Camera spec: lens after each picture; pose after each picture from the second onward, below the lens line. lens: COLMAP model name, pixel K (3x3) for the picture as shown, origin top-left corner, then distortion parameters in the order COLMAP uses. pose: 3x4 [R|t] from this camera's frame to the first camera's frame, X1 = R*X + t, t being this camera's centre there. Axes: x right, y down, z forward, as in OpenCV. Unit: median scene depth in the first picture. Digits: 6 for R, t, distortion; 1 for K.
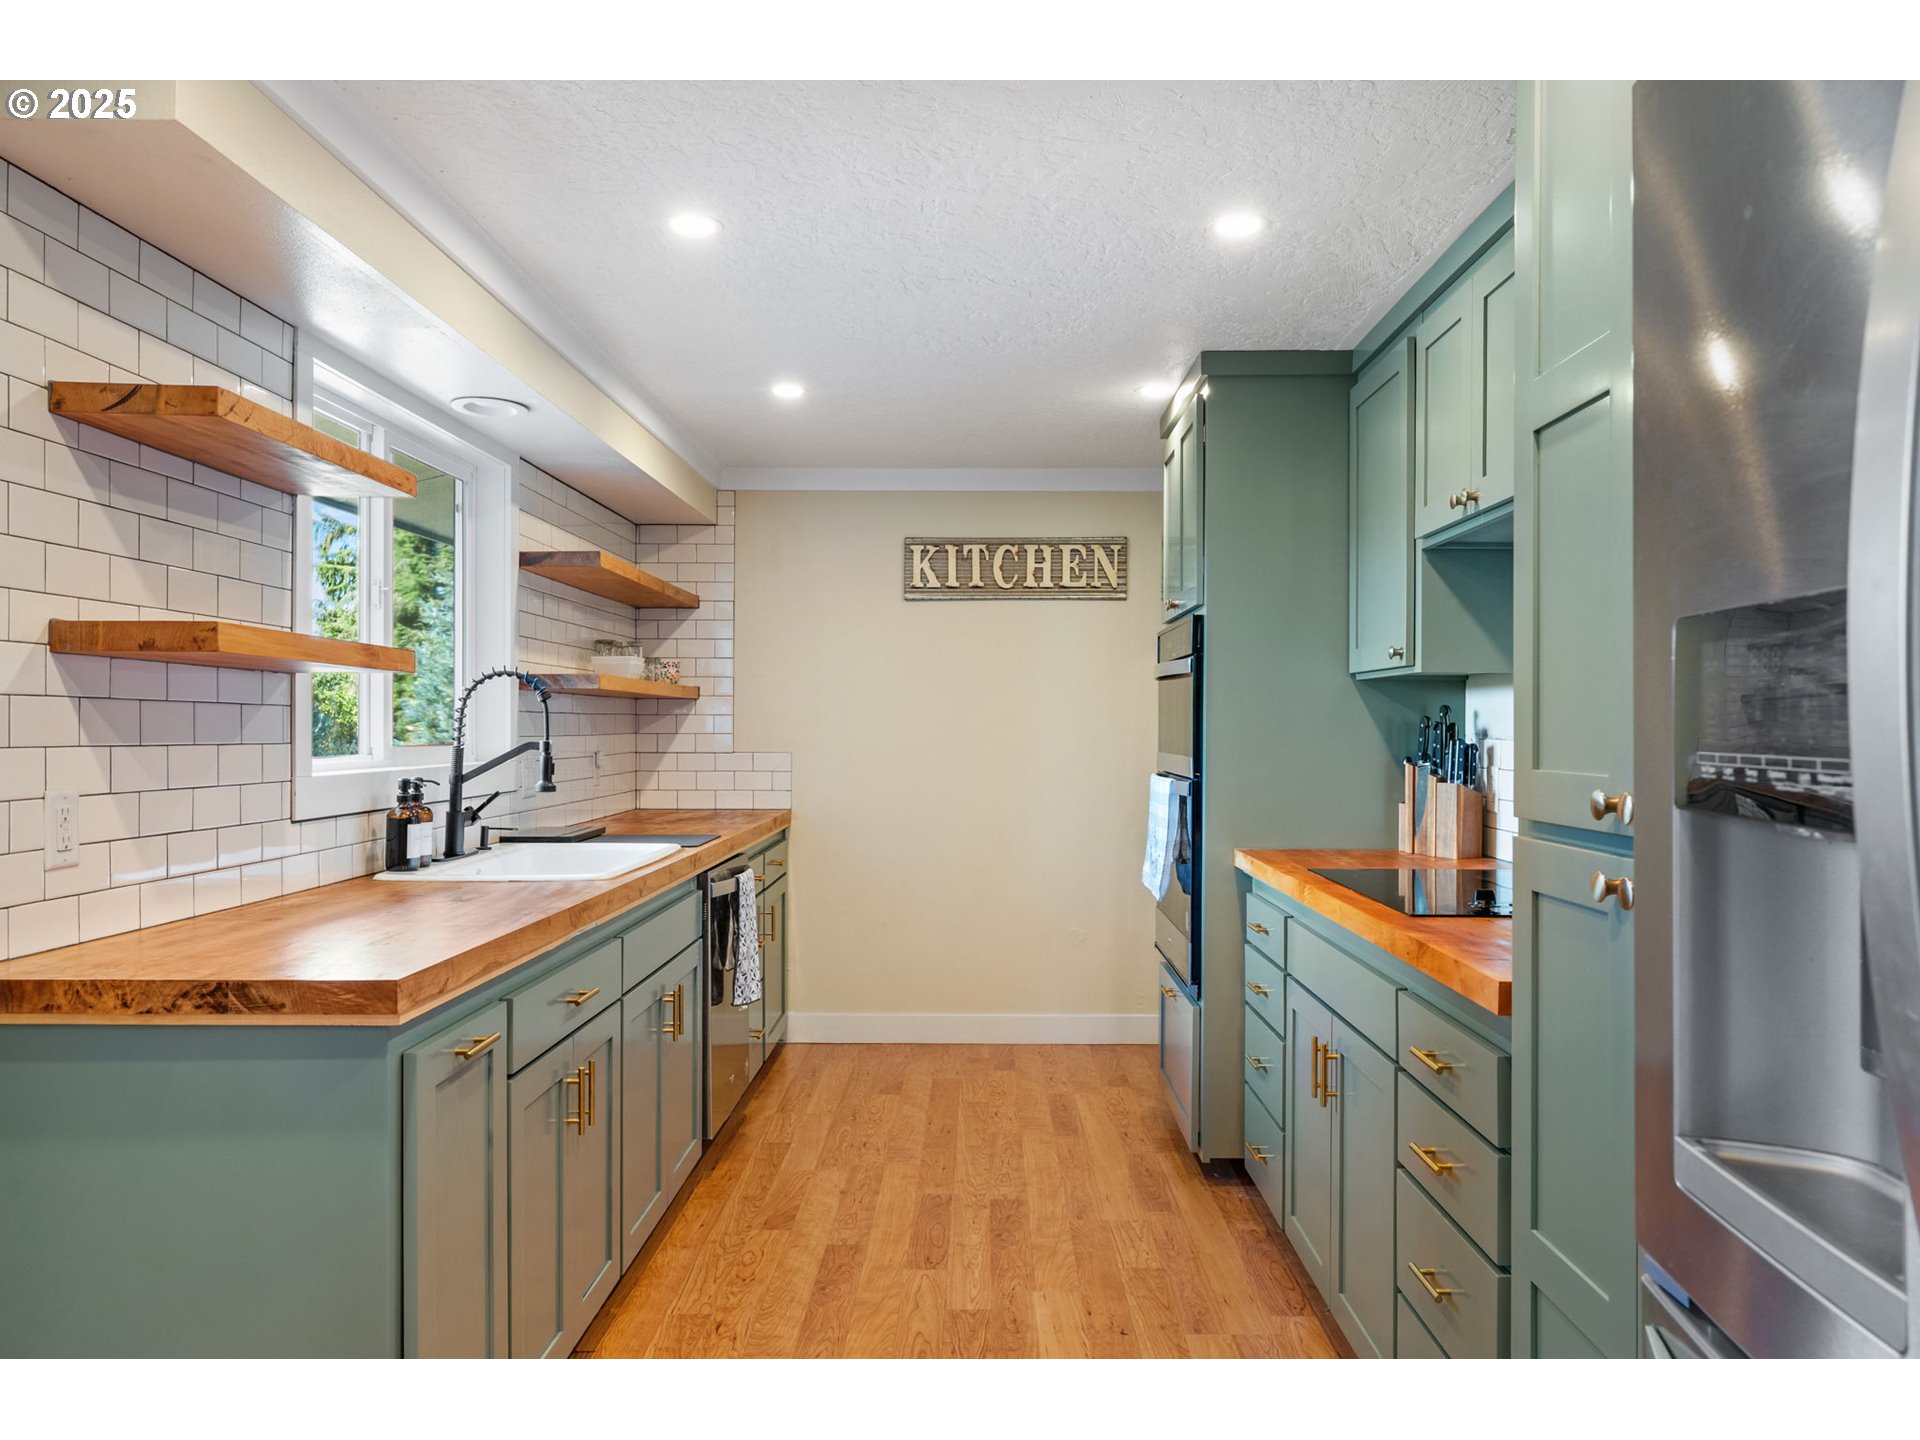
lens RADIAL K [[1507.9, 0, 960.0], [0, 1507.9, 720.0], [0, 0, 1]] dist [0.001844, 0.001489]
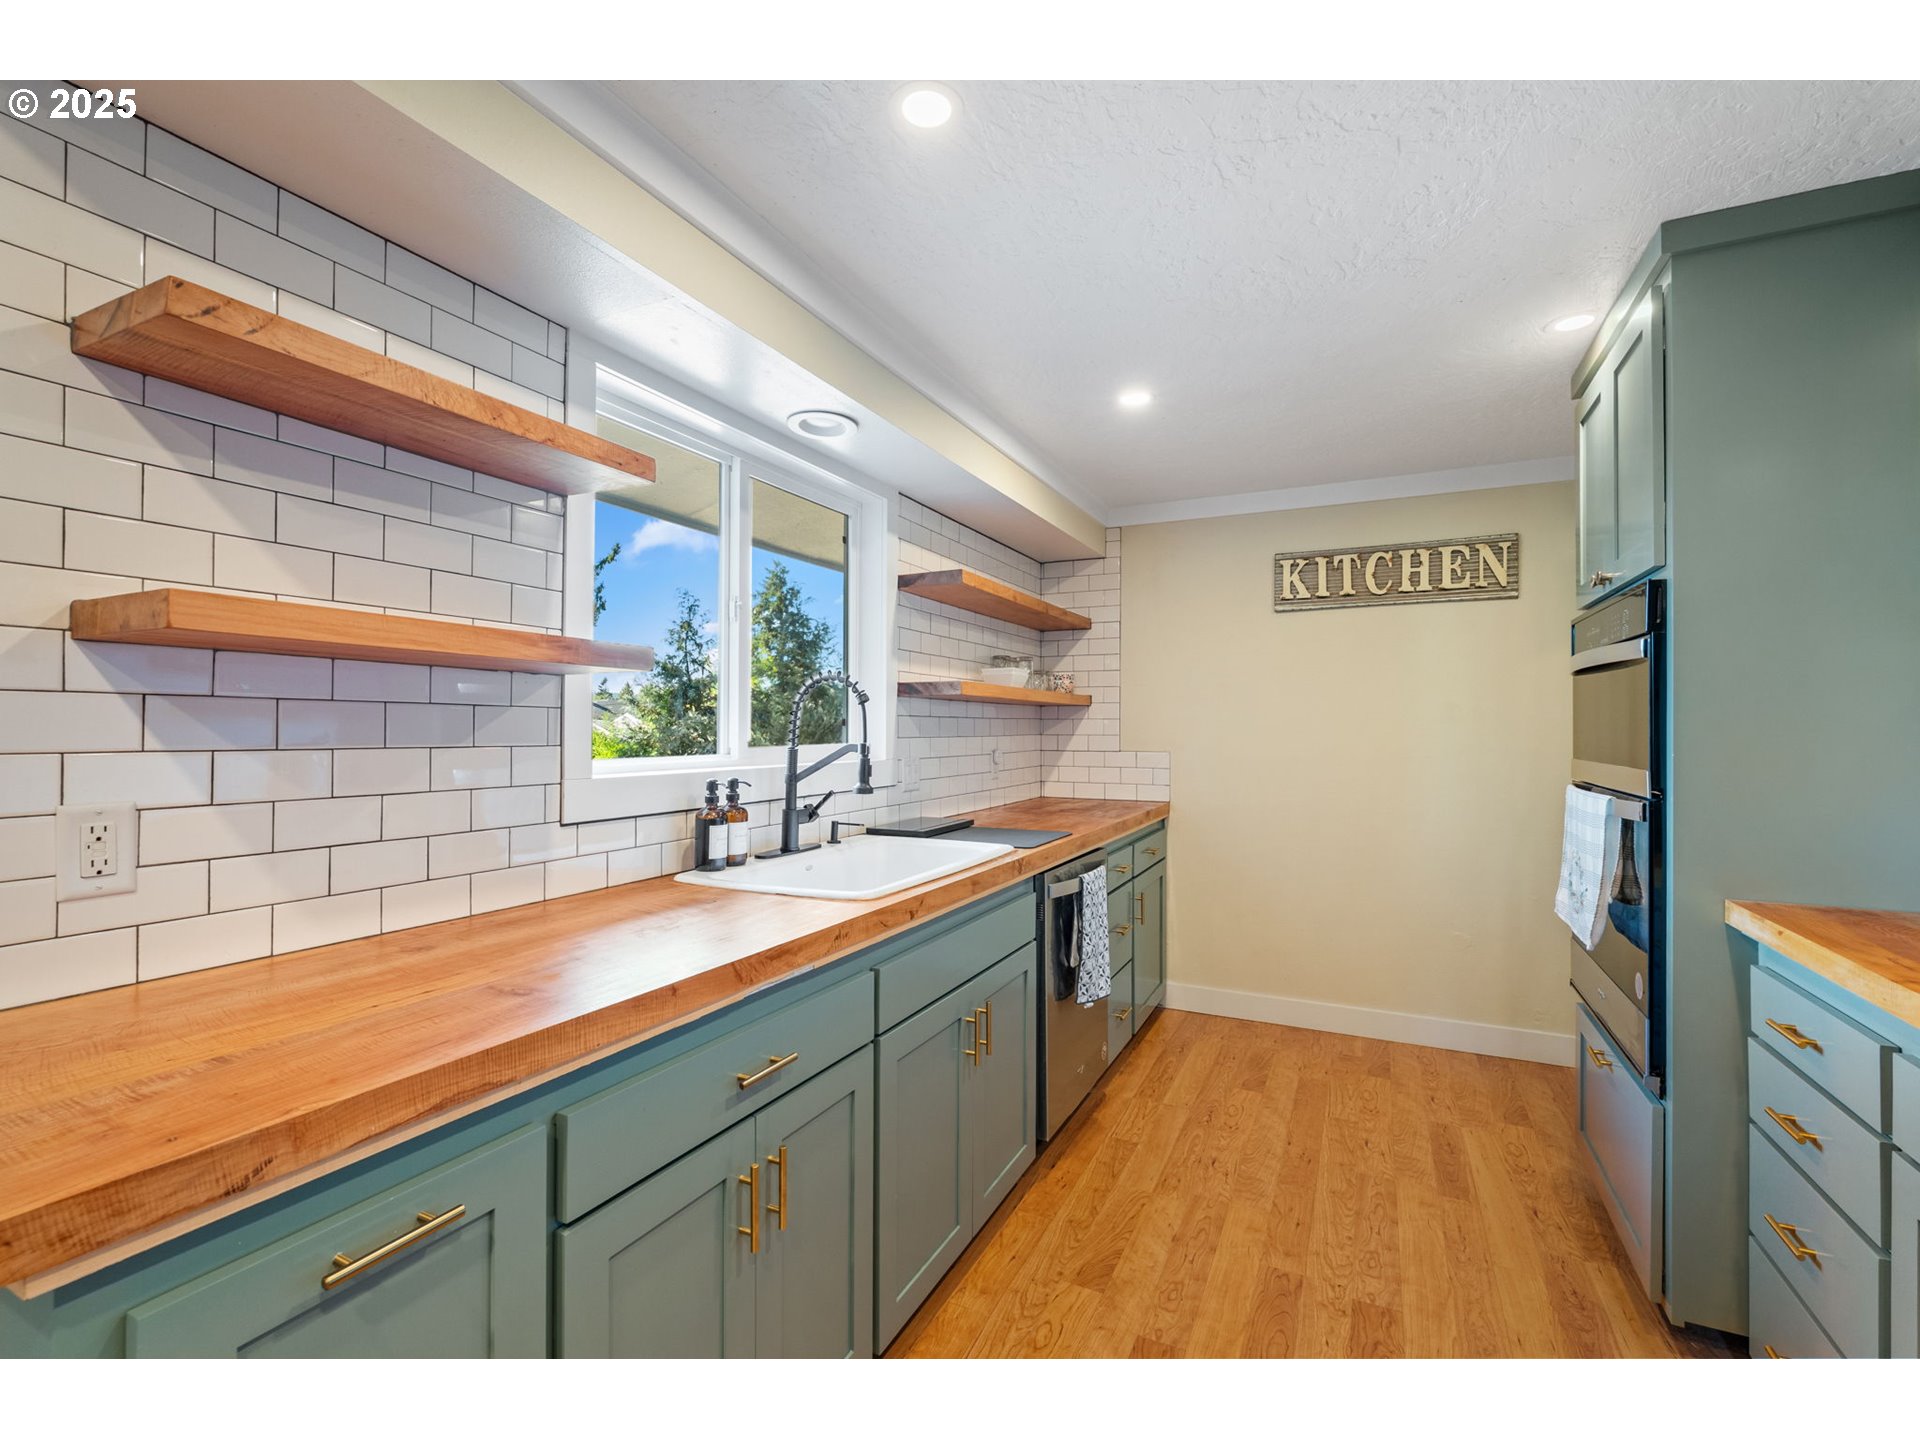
lens RADIAL K [[846.5, 0, 960.0], [0, 846.5, 720.0], [0, 0, 1]] dist [-0.002668, 0.000135]
pose [[0.903690, -0.004165, -0.428167, 0.023504], [0.001471, 0.999977, -0.006621, 0.001933], [0.428185, 0.005353, 0.903675, 0.448494]]
